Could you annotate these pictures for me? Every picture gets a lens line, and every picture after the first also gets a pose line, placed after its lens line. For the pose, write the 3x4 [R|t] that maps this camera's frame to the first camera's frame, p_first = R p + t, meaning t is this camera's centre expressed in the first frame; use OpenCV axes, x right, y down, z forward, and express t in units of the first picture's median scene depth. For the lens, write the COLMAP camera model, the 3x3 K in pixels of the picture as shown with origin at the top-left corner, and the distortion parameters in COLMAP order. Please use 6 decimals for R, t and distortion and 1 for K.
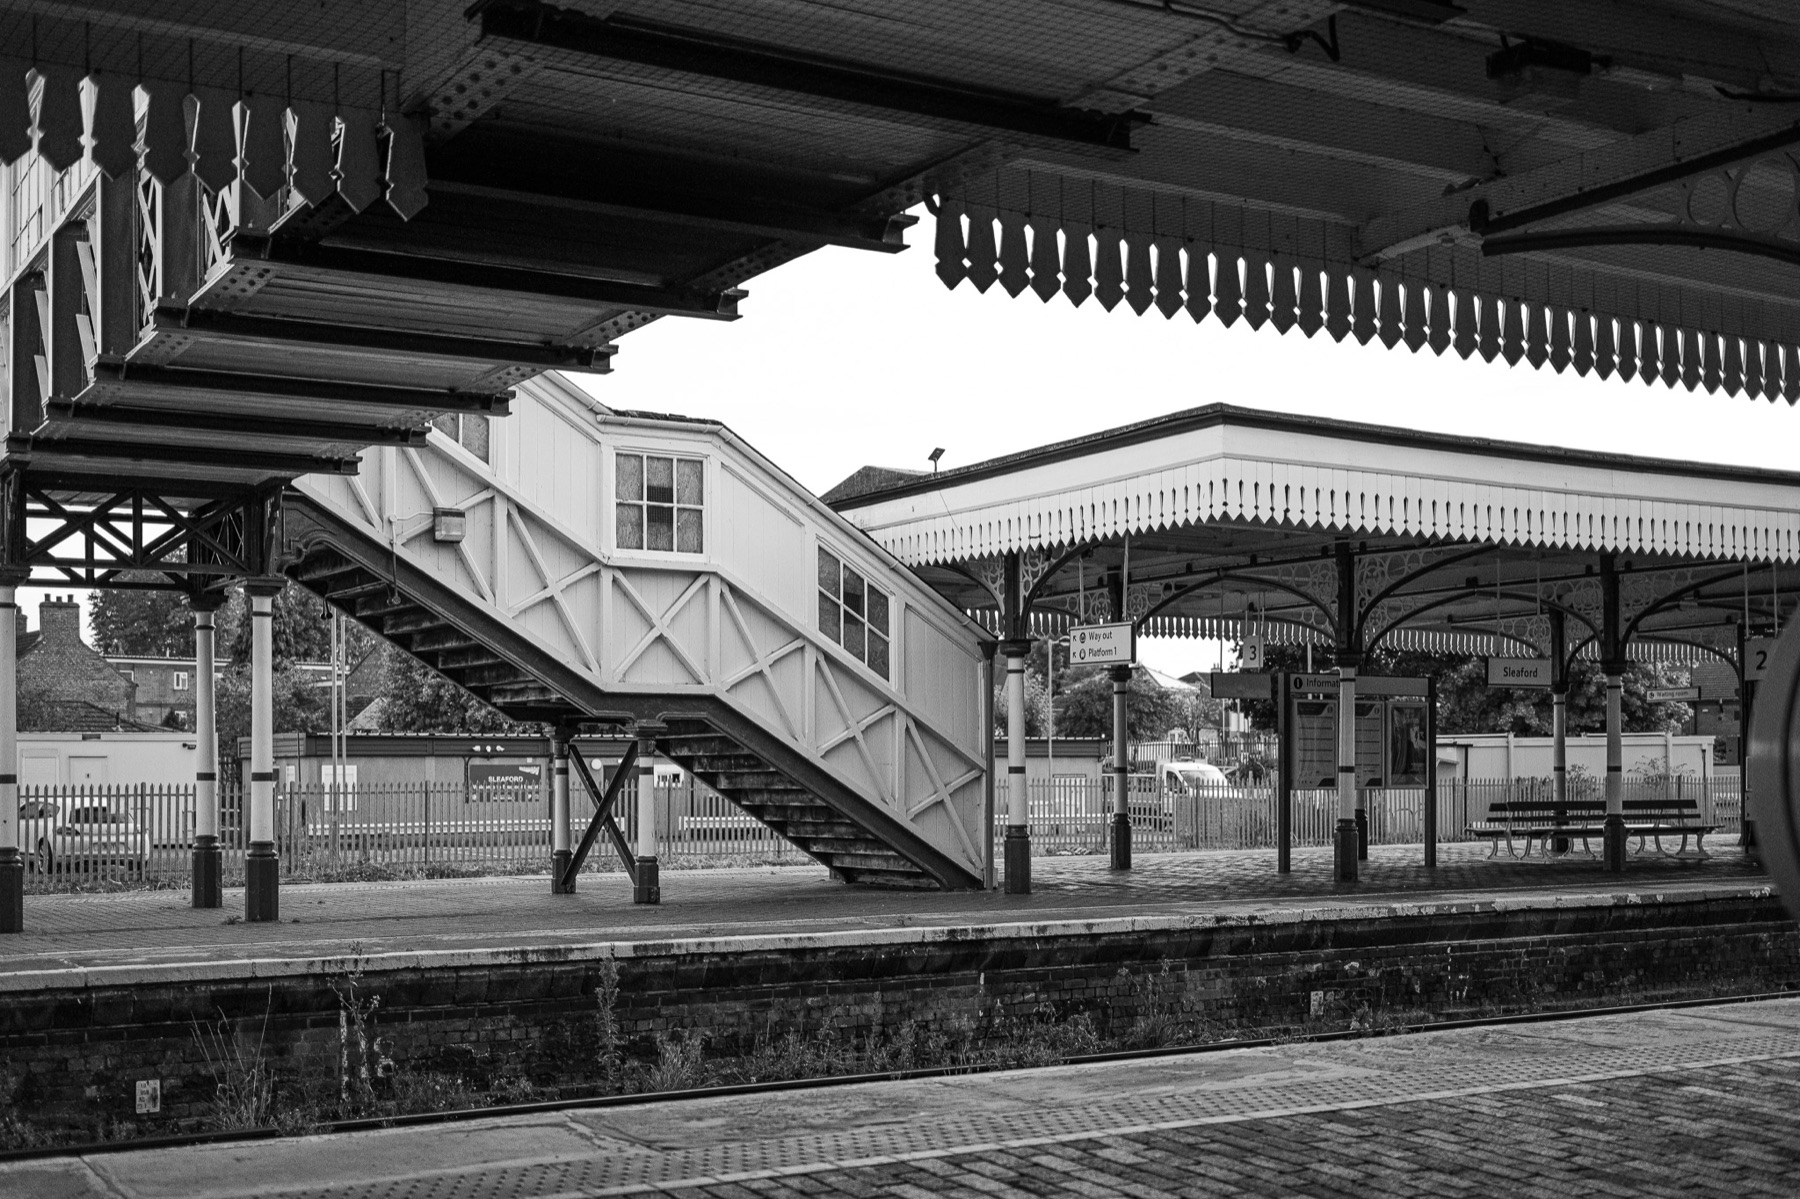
lens RADIAL K [[2089.5, 0, 899.5], [0, 2089.5, 774.4], [0, 0, 1]] dist [0.004551, -0.000239]
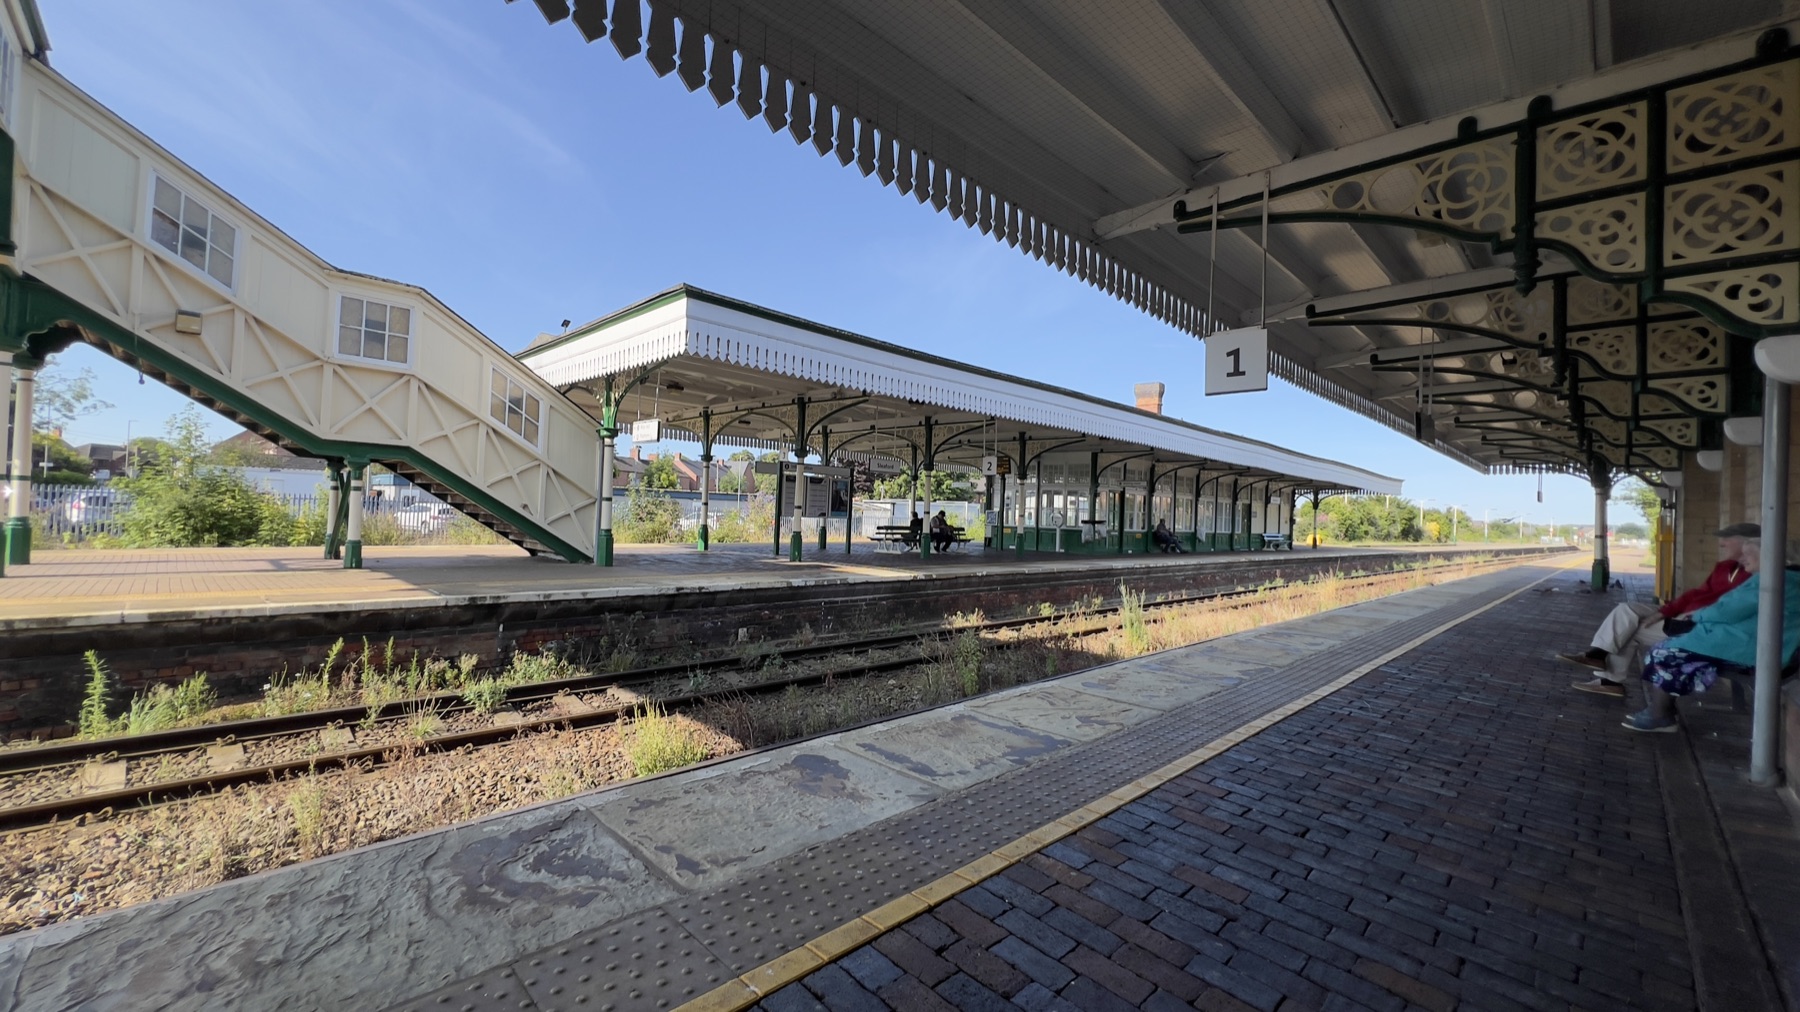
lens RADIAL K [[712.8, 0, 900.0], [0, 712.8, 506.0], [0, 0, 1]] dist [-0.000028, -0.000013]
pose [[0.968075, 0.044822, 0.246621, 0.157867], [-0.043305, 0.998995, -0.011574, 0.000083], [-0.246892, 0.000525, 0.969043, 0.336120]]
